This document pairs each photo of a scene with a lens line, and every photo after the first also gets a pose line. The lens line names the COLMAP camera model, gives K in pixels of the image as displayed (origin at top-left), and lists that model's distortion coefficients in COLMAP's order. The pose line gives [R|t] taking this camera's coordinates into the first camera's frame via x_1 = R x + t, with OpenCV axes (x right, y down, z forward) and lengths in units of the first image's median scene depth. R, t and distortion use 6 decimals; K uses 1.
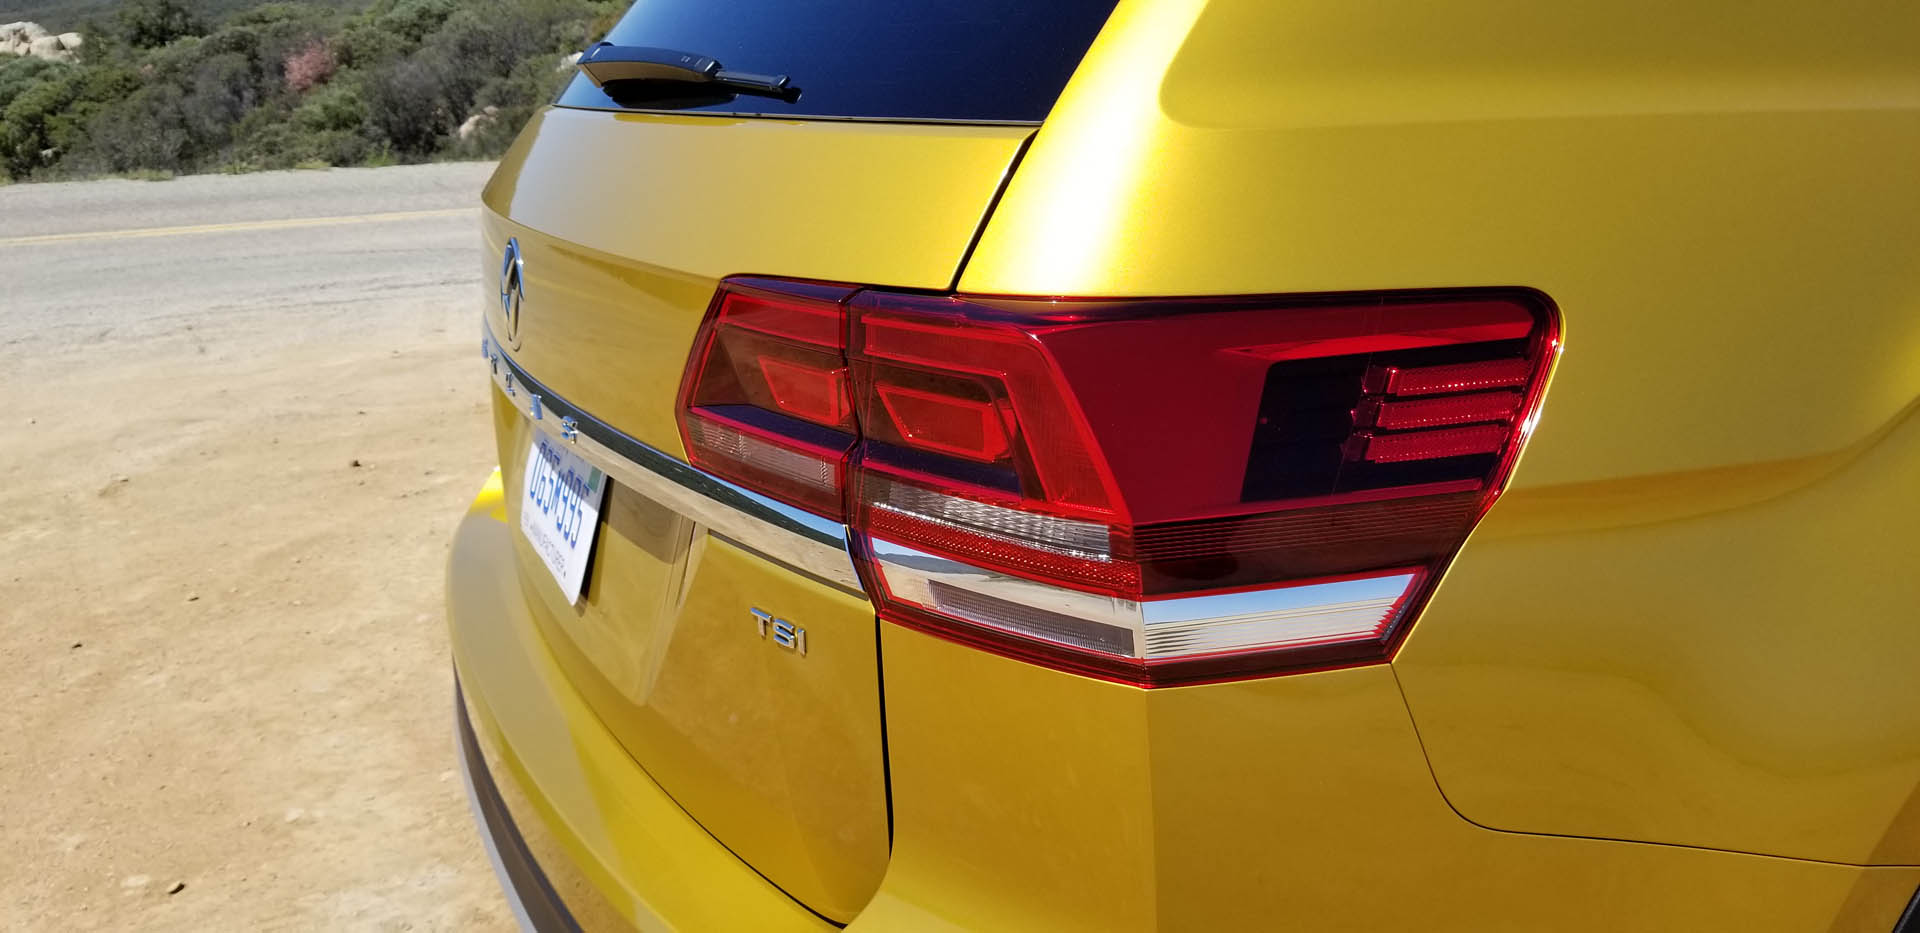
lens RADIAL K [[1456.4, 0, 926.6], [0, 1456.4, 419.8], [0, 0, 1]] dist [0.035510, -0.048759]
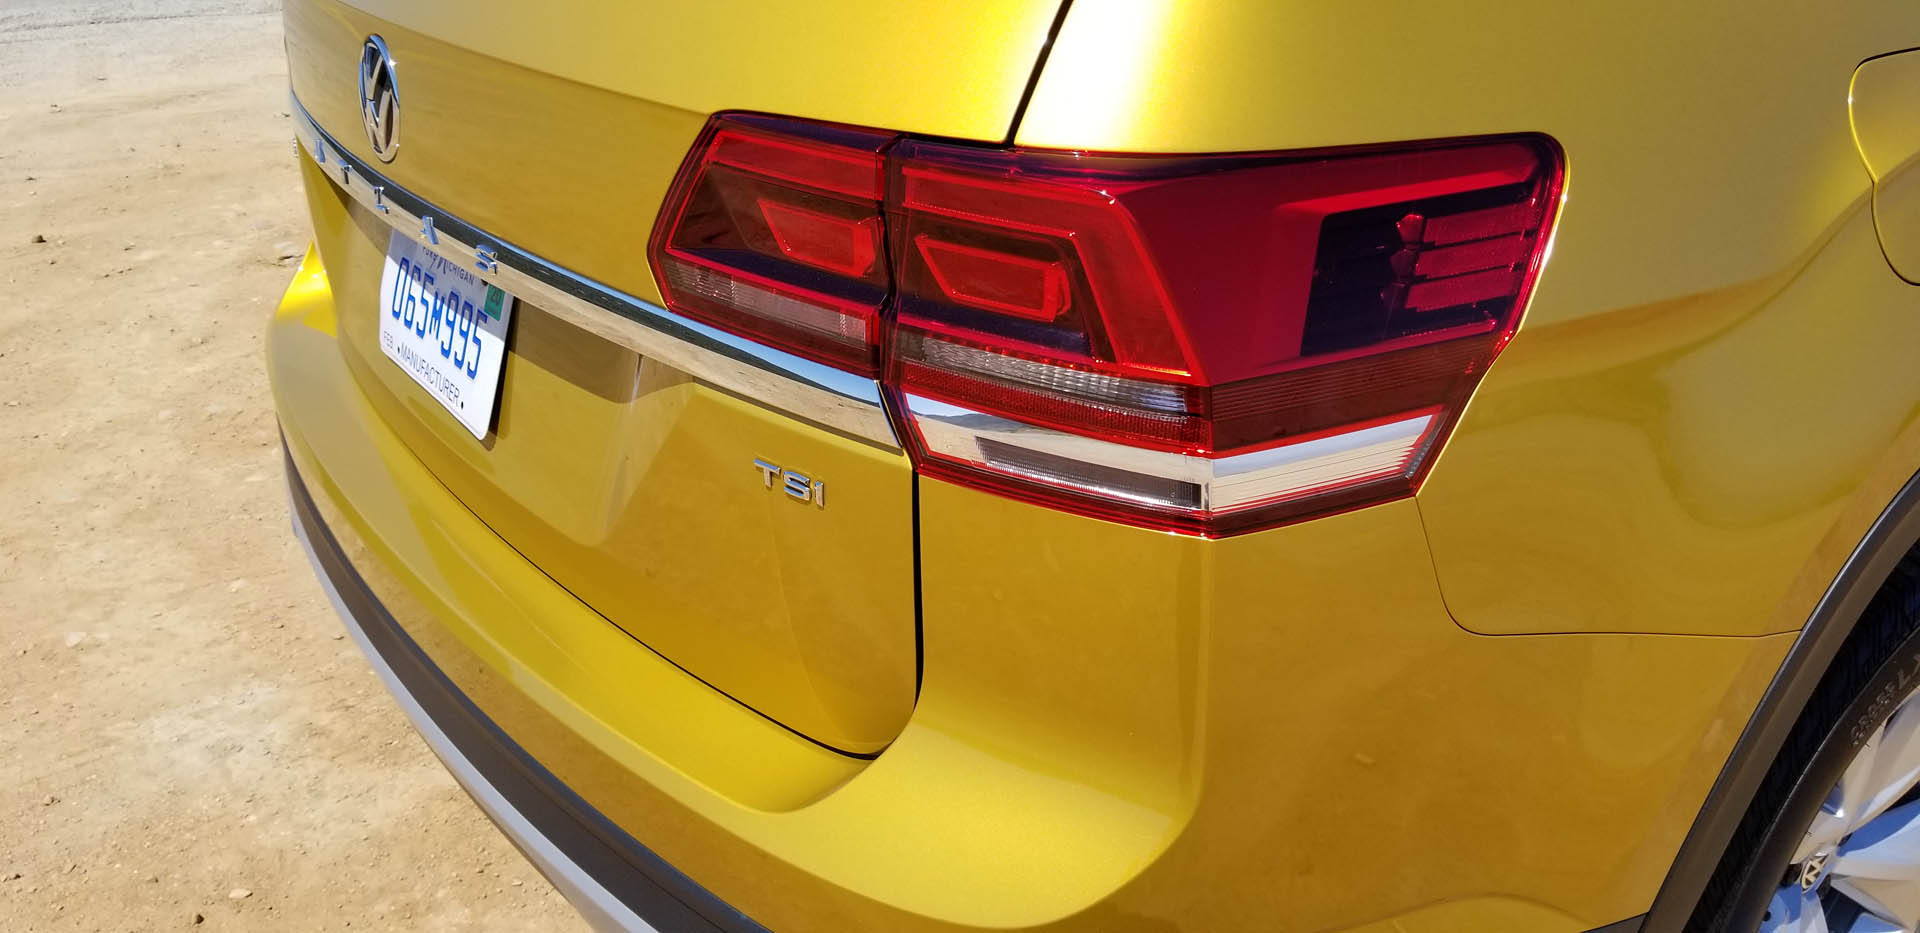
lens RADIAL K [[1456.4, 0, 958.2], [0, 1456.4, 430.1], [0, 0, 1]] dist [0.035510, -0.048759]
pose [[0.980650, -0.045905, 0.190309, -0.159389], [0.012168, 0.984532, 0.174779, -0.054674], [-0.195389, -0.169082, 0.966041, 0.032918]]
